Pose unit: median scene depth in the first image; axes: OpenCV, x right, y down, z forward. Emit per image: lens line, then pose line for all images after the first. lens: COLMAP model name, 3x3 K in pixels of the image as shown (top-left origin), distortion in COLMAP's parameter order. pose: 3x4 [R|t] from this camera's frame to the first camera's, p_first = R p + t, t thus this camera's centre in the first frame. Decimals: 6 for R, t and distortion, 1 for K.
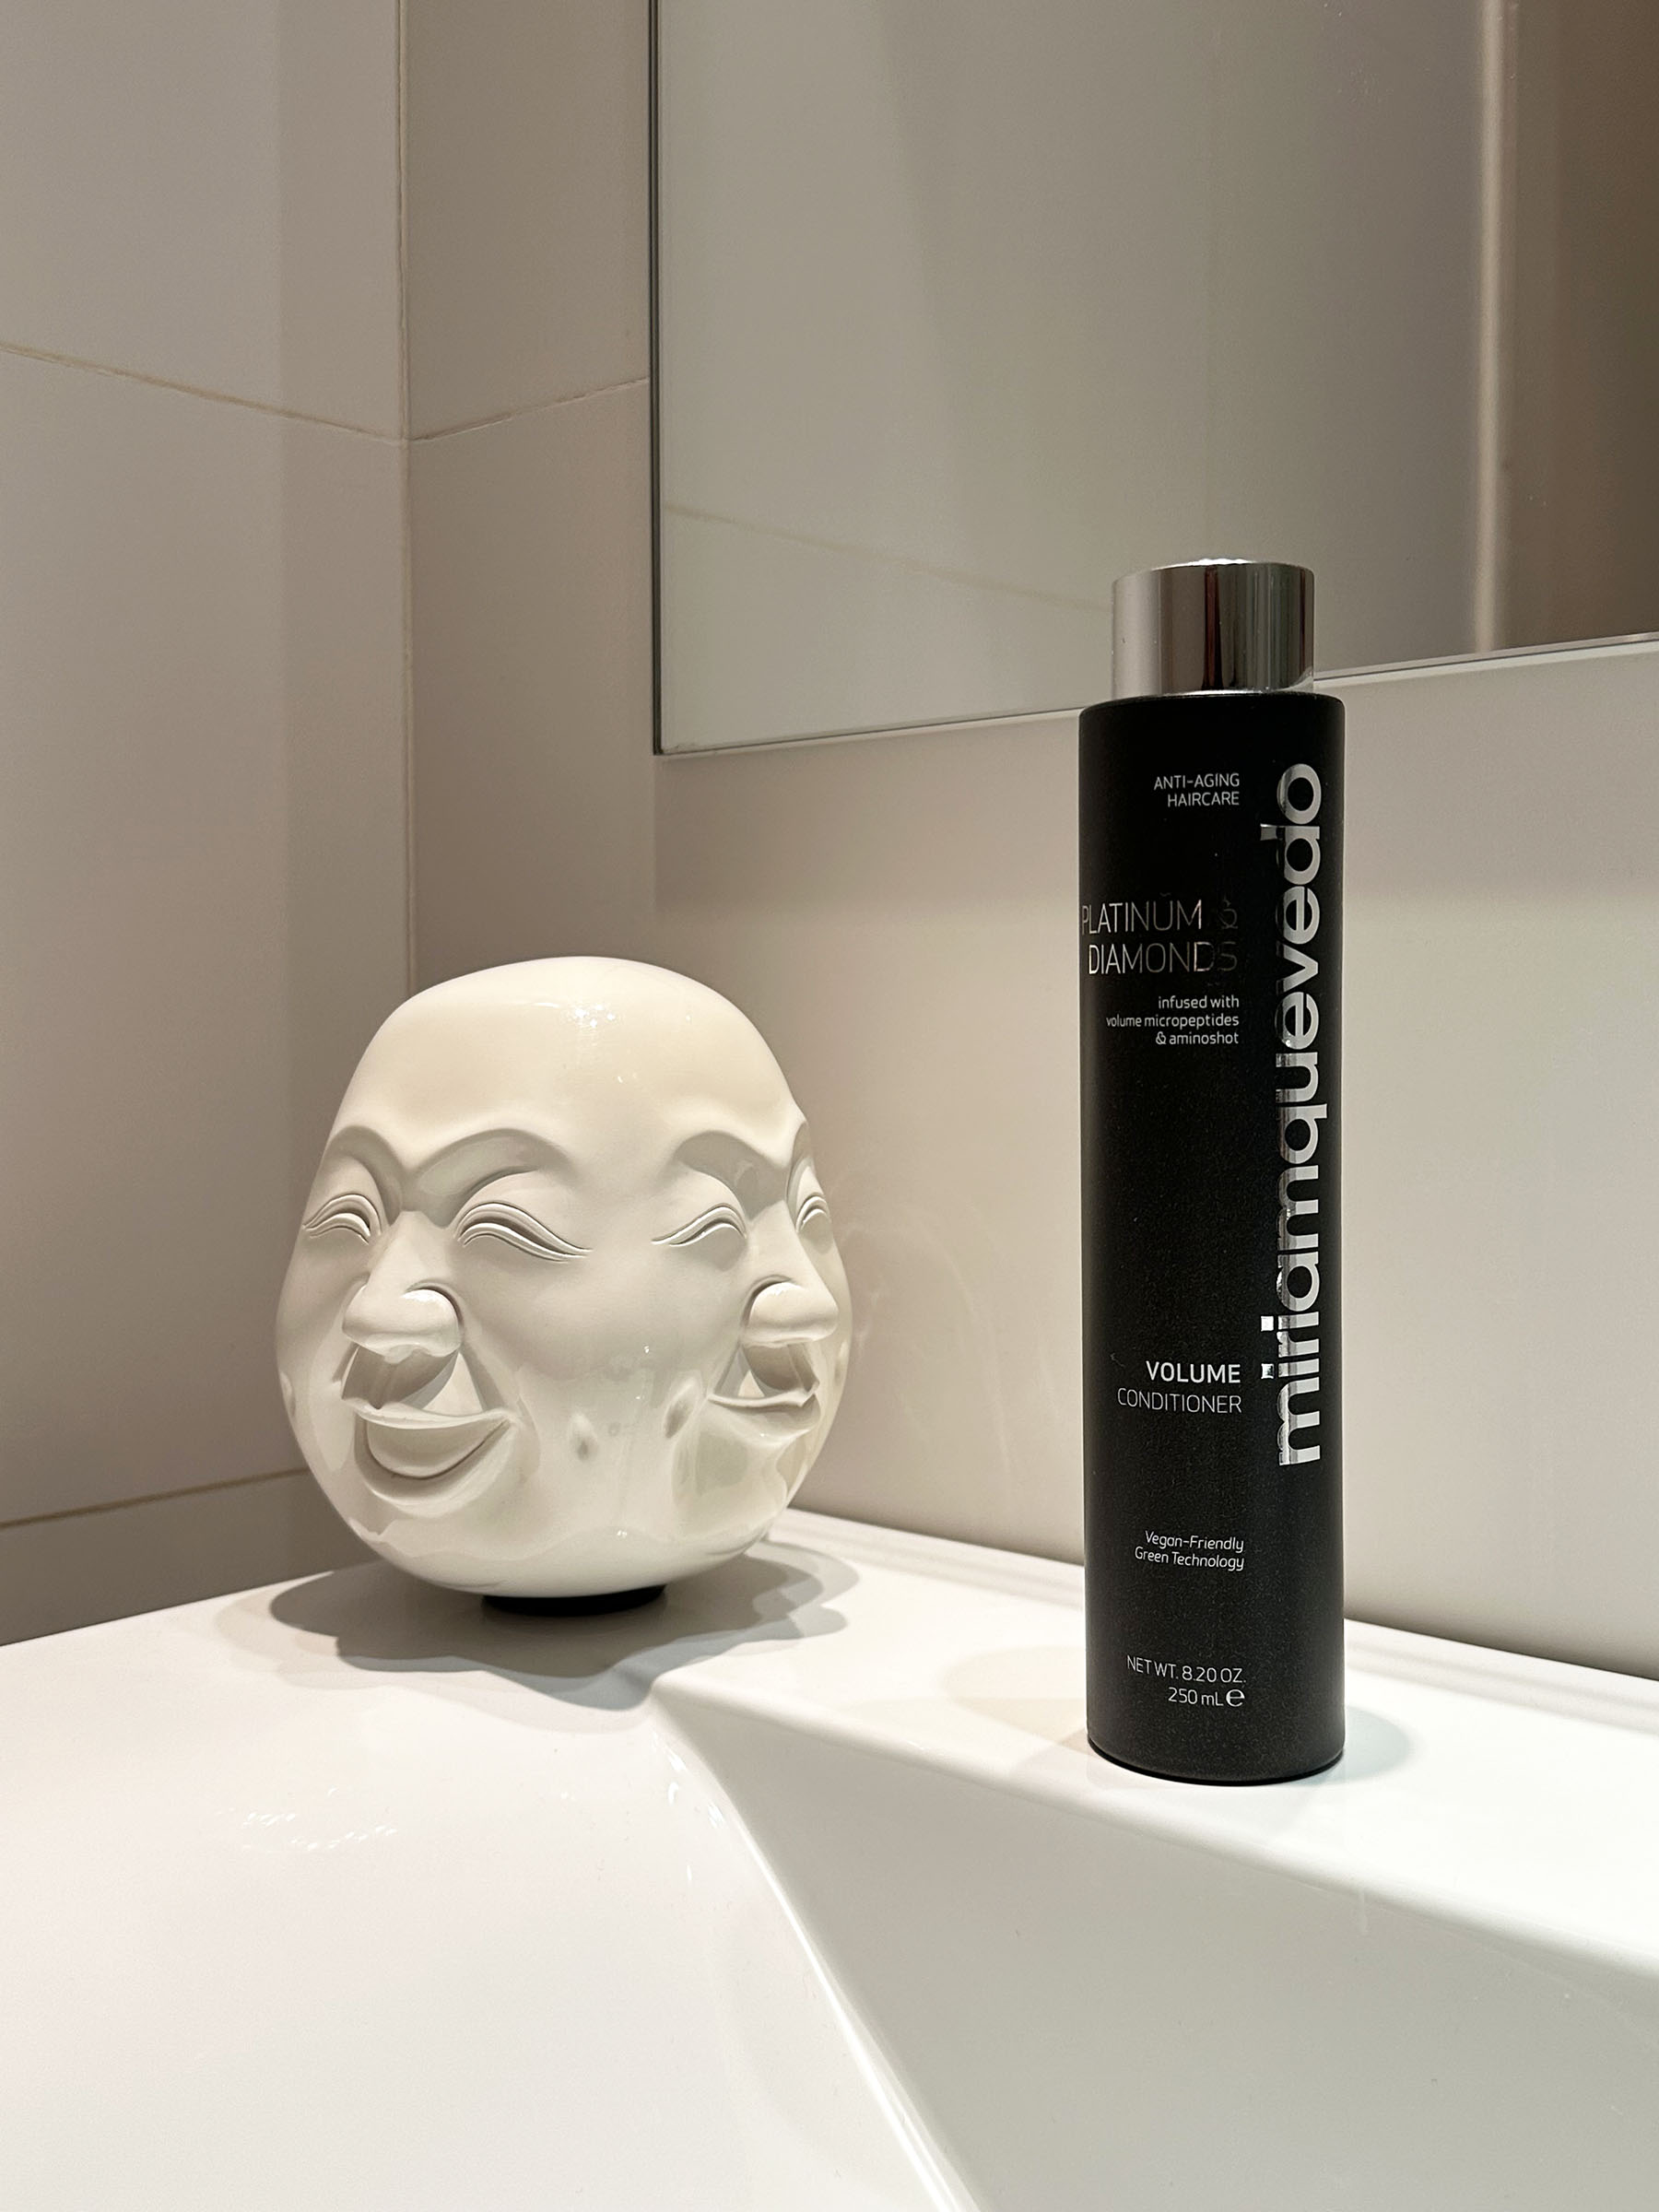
lens RADIAL K [[2168.4, 0, 829.5], [0, 2168.4, 1106.0], [0, 0, 1]] dist [0.043248, -0.369212]
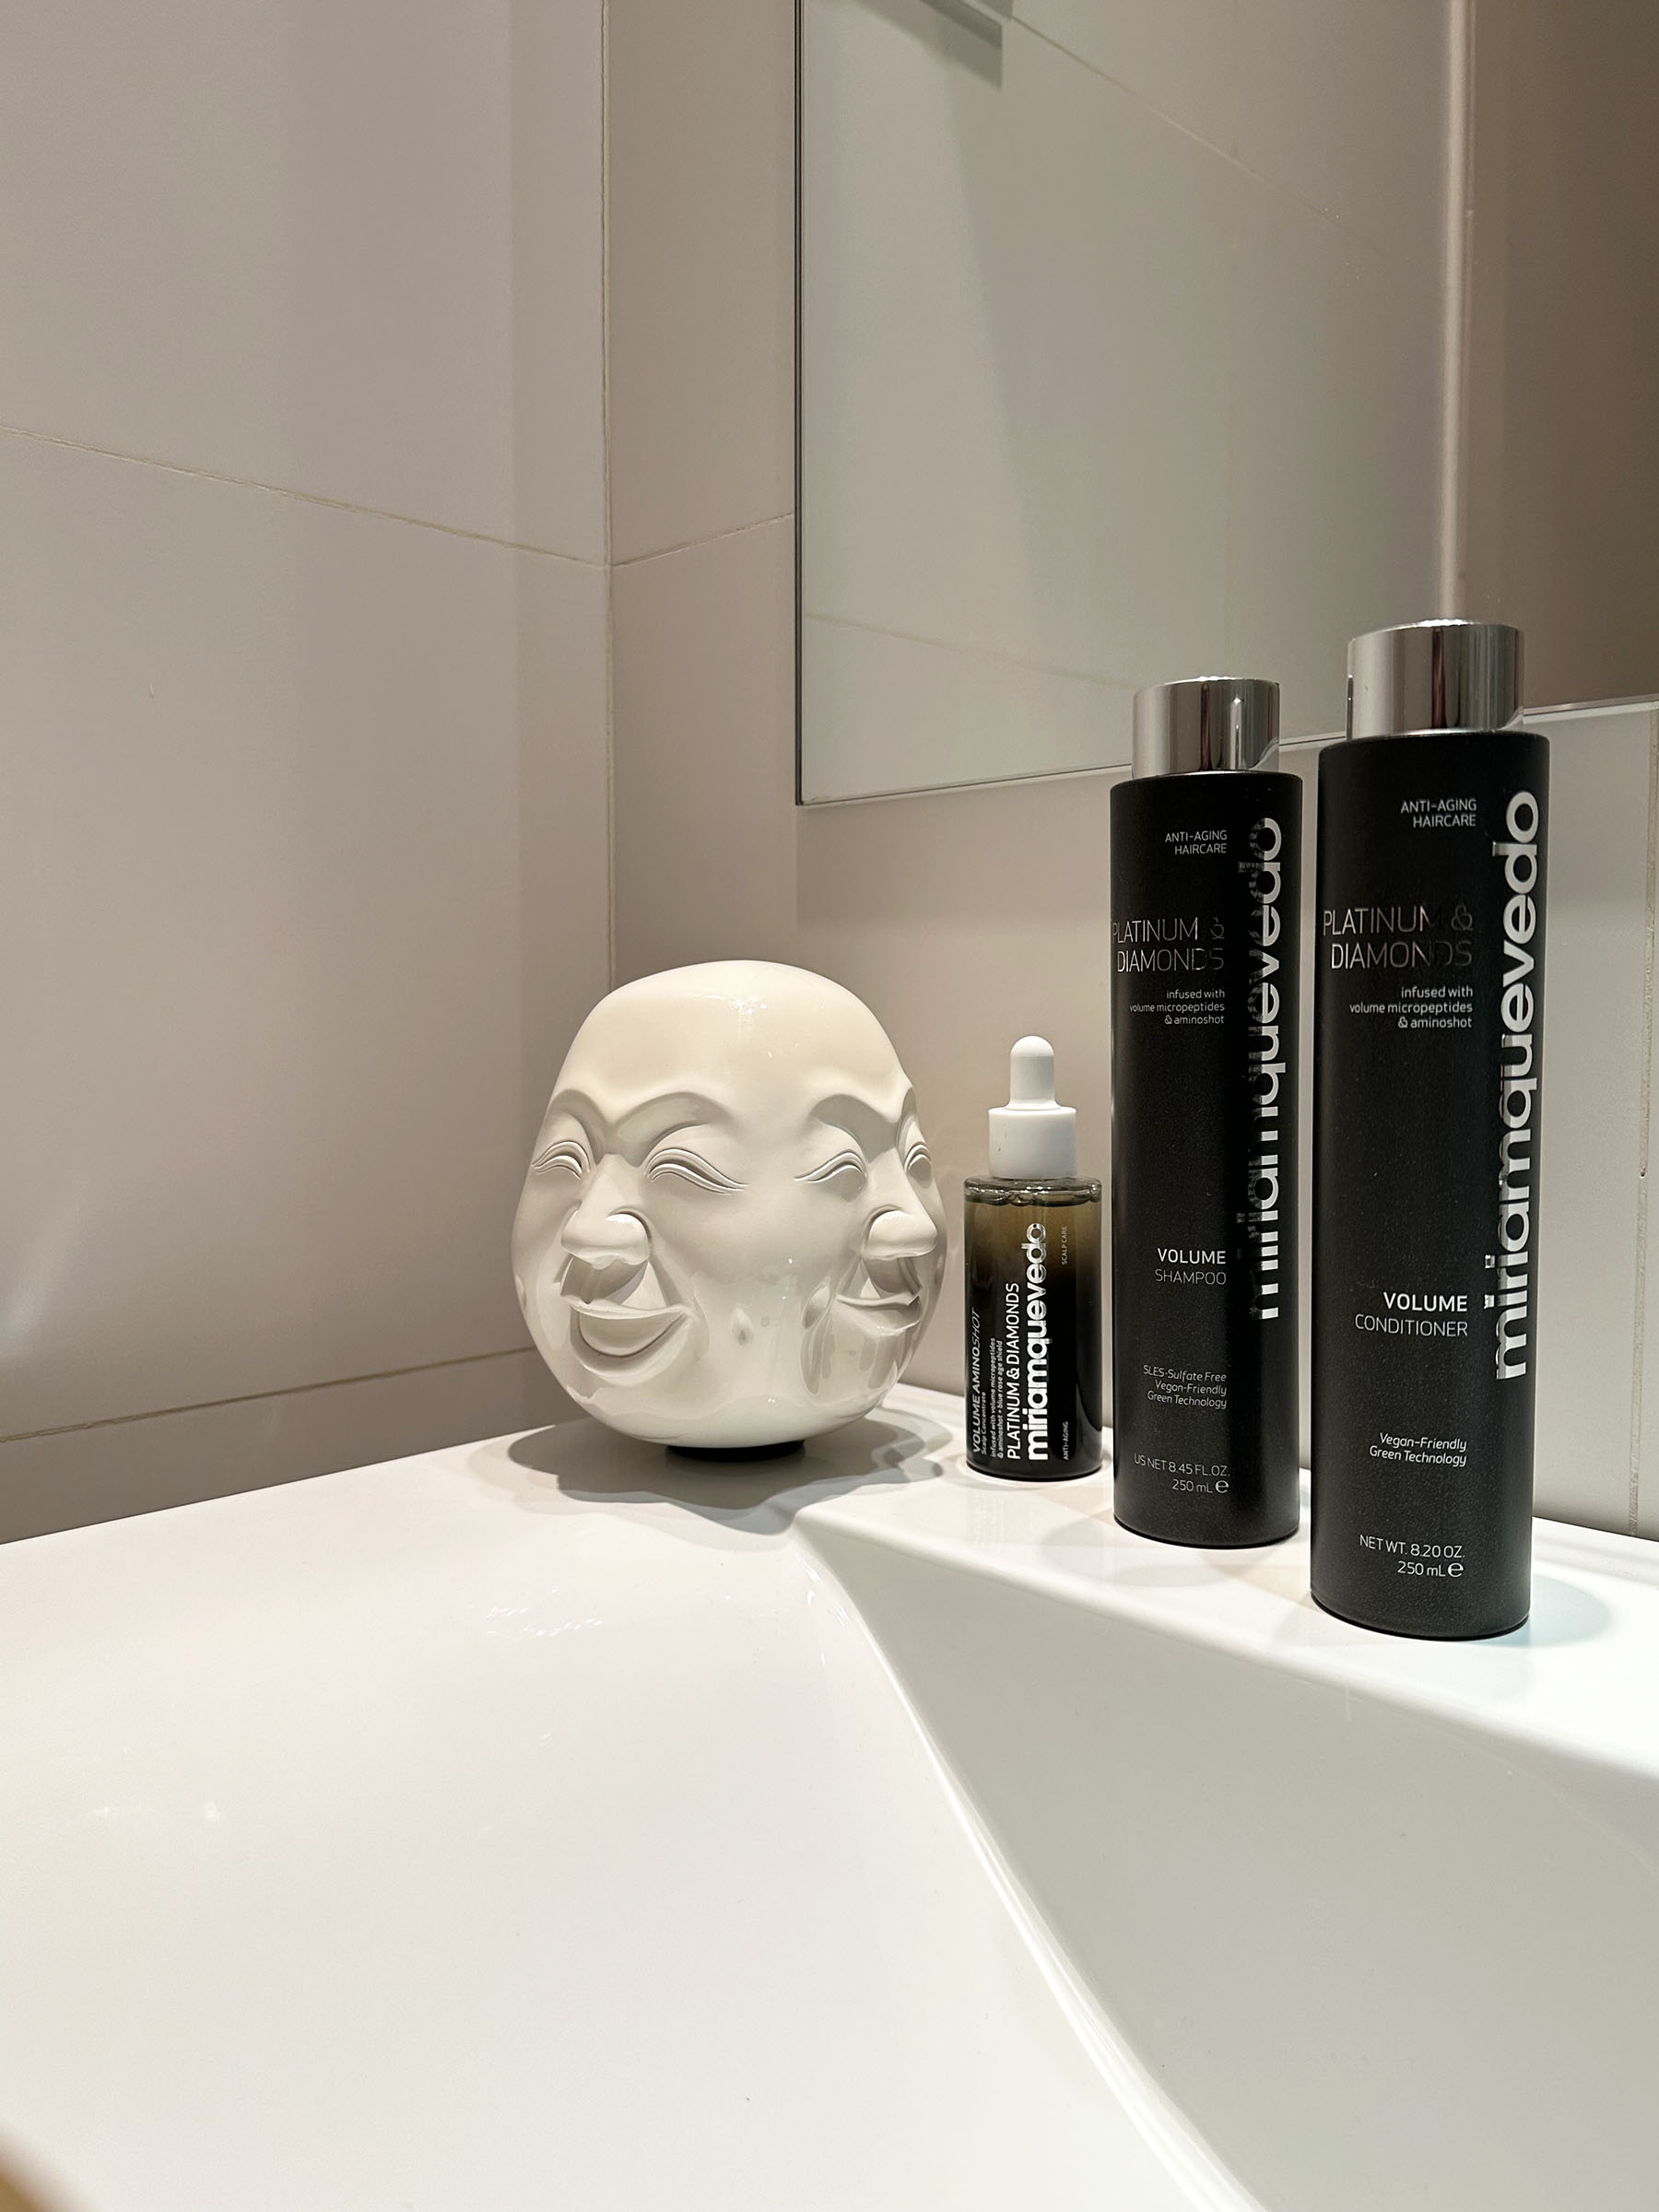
lens RADIAL K [[1662.6, 0, 797.4], [0, 1662.6, 1110.5], [0, 0, 1]] dist [0.003189, -0.229984]
pose [[0.997115, 0.003387, -0.075833, -0.108727], [-0.001764, 0.999768, 0.021459, -0.001728], [0.075888, -0.021263, 0.996890, 0.068143]]
